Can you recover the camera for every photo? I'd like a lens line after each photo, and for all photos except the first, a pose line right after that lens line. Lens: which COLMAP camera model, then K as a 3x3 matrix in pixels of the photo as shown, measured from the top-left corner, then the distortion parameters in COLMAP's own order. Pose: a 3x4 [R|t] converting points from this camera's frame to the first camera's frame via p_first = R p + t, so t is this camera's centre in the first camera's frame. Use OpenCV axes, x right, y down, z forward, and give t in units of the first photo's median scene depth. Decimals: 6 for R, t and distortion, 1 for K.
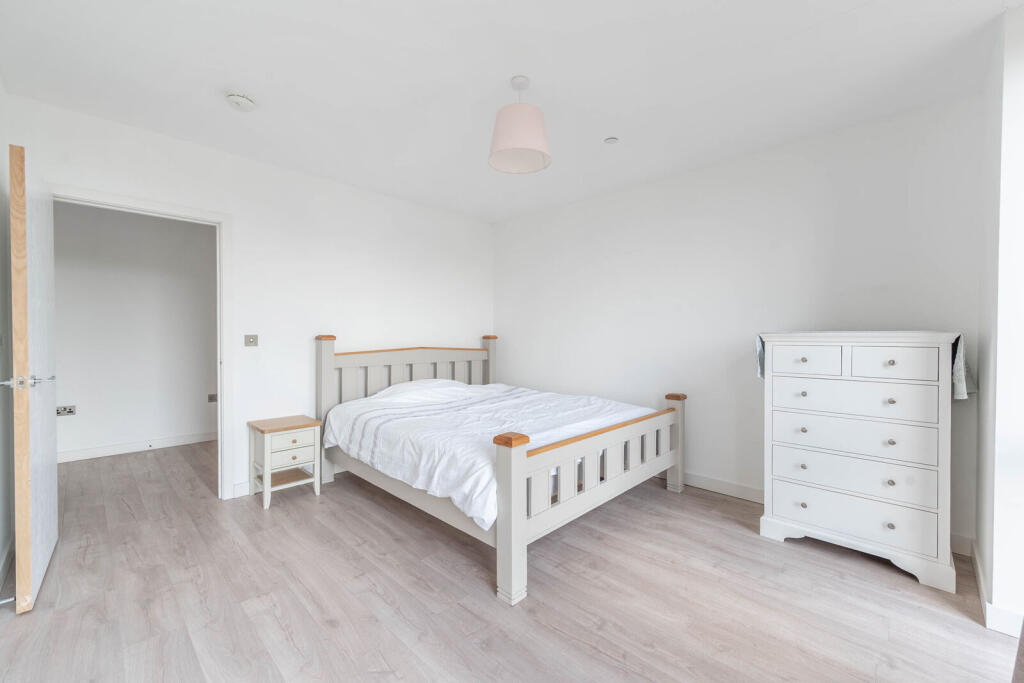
lens RADIAL K [[420.9, 0, 516.2], [0, 420.9, 330.3], [0, 0, 1]] dist [-0.000842, -0.000082]
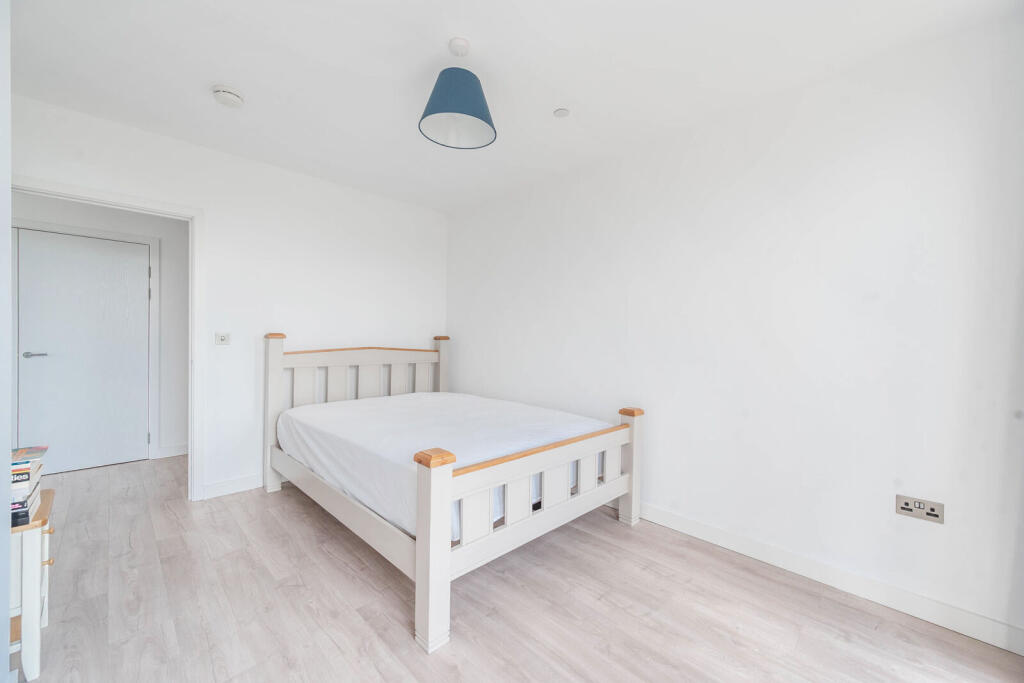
lens RADIAL K [[400.9, 0, 506.3], [0, 400.9, 337.2], [0, 0, 1]] dist [0.025056, 0.000057]
pose [[0.998438, 0.014383, -0.053989, 0.127370], [-0.013810, 0.999844, 0.010969, 0.003952], [0.054138, -0.010206, 0.998481, 0.138162]]
